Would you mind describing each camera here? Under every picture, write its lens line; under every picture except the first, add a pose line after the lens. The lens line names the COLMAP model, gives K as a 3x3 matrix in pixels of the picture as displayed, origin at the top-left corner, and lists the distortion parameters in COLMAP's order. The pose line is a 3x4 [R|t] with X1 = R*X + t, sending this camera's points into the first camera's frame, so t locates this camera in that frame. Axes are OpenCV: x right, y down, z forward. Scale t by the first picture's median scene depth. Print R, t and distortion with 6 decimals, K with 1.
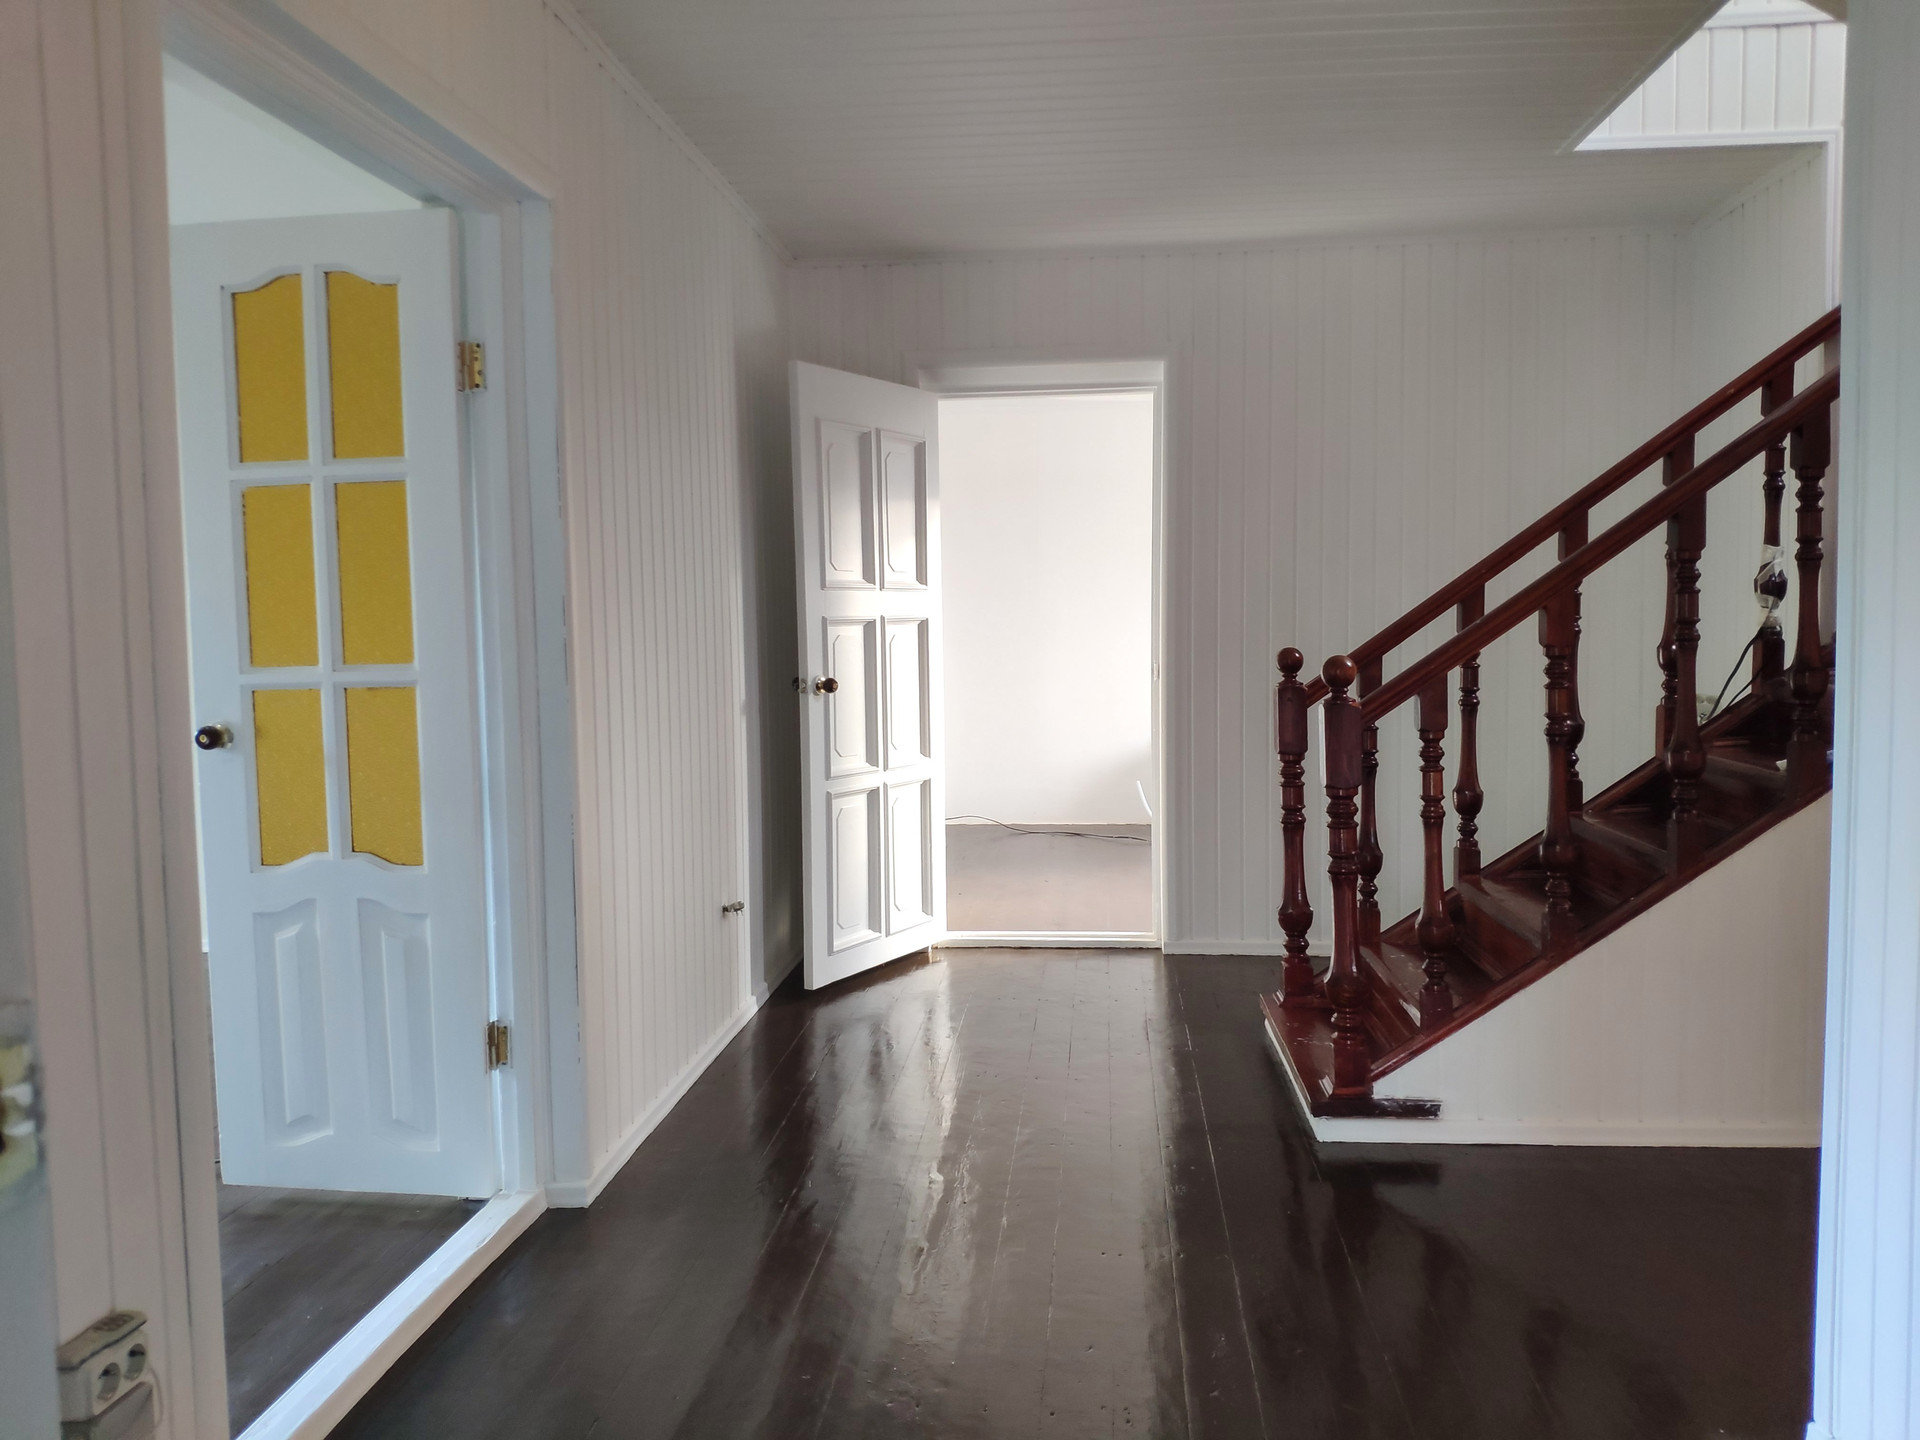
lens RADIAL K [[1474.6, 0, 946.0], [0, 1474.6, 726.0], [0, 0, 1]] dist [0.044290, -0.095497]
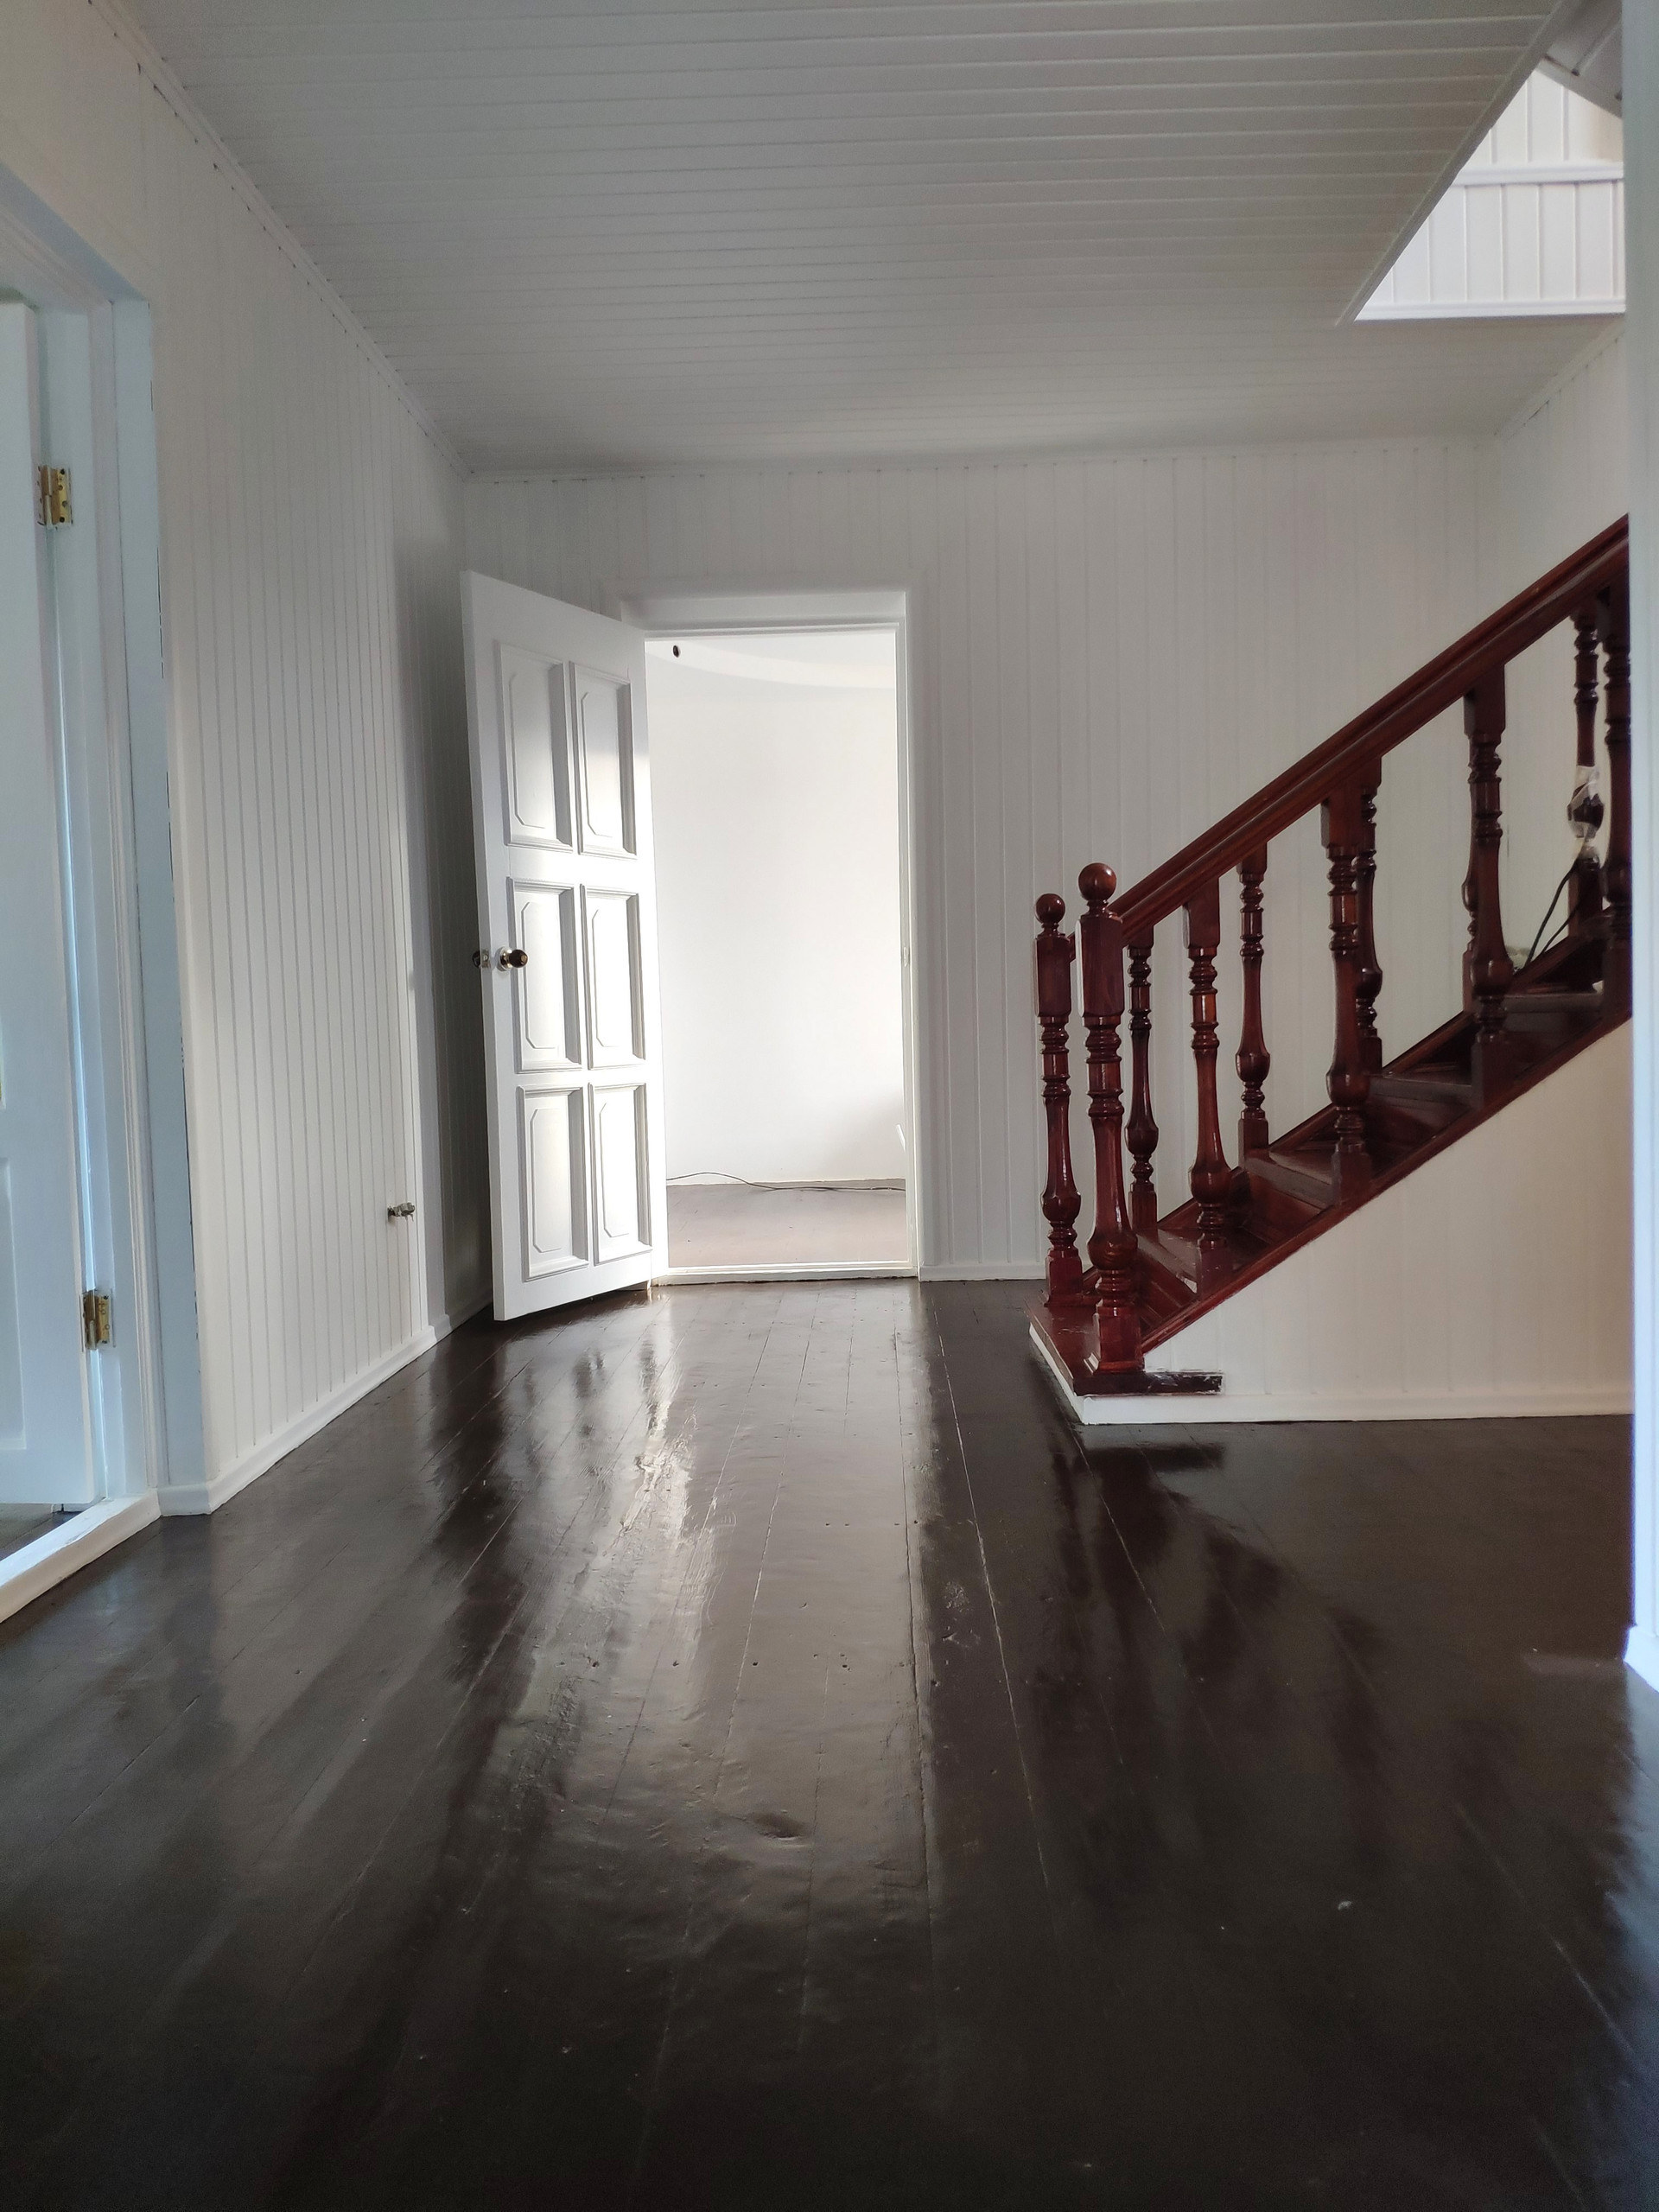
lens RADIAL K [[1698.8, 0, 834.5], [0, 1698.8, 1218.3], [0, 0, 1]] dist [0.044290, -0.095497]
pose [[0.997735, -0.016934, 0.065096, 0.039815], [0.018018, 0.999708, -0.016104, 0.154347], [-0.064804, 0.017241, 0.997749, 0.018832]]
